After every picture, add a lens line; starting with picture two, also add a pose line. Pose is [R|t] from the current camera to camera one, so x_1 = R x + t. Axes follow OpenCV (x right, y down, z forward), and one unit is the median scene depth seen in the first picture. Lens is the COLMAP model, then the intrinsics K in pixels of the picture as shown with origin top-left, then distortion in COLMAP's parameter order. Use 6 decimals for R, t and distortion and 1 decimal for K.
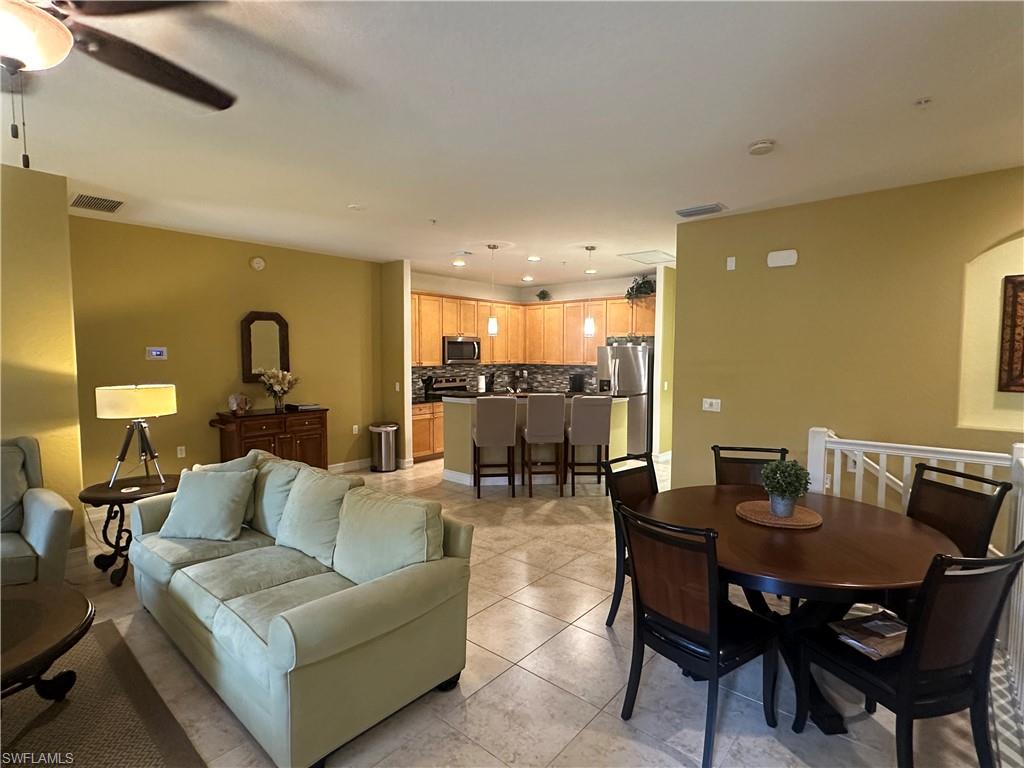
lens RADIAL K [[507.8, 0, 506.3], [0, 507.8, 385.3], [0, 0, 1]] dist [-0.001398, -0.000765]
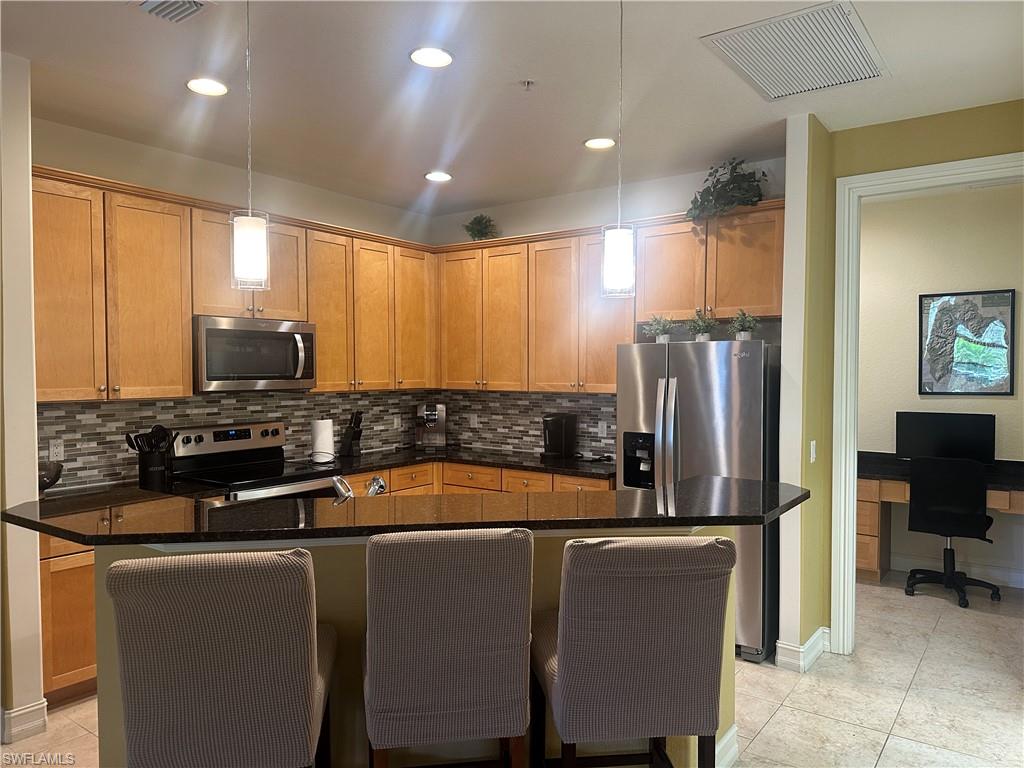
lens RADIAL K [[713.0, 0, 508.9], [0, 713.0, 389.2], [0, 0, 1]] dist [0.125234, -0.183927]
pose [[0.996731, -0.003074, 0.080738, 0.074281], [0.005850, 0.999399, -0.034163, -0.033852], [-0.080584, 0.034524, 0.996150, 0.635198]]
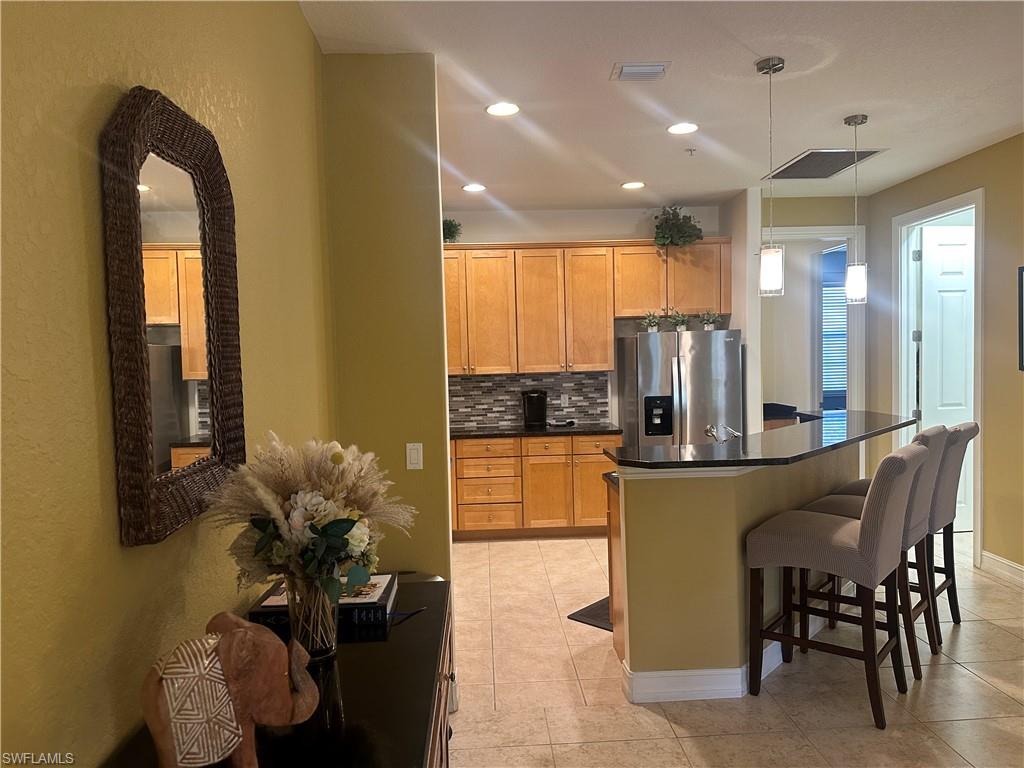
lens RADIAL K [[713.0, 0, 508.9], [0, 713.0, 389.2], [0, 0, 1]] dist [0.125234, -0.183927]
pose [[0.720605, -0.055732, 0.691102, -0.566664], [0.072301, 0.997370, 0.005042, -0.043788], [-0.689566, 0.046334, 0.722739, 0.755824]]
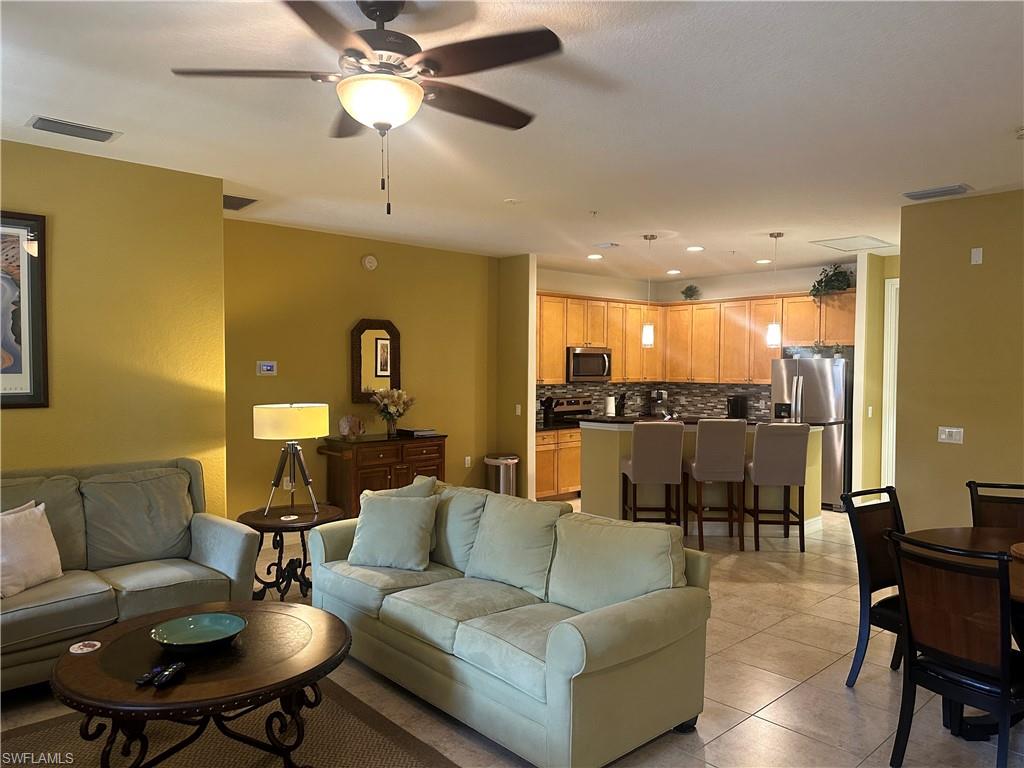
lens RADIAL K [[713.0, 0, 508.9], [0, 713.0, 389.2], [0, 0, 1]] dist [0.125234, -0.183927]
pose [[0.993859, 0.004594, -0.110556, -0.122534], [-0.008063, 0.999488, -0.030953, 0.006514], [0.110357, 0.031654, 0.993388, -0.156138]]
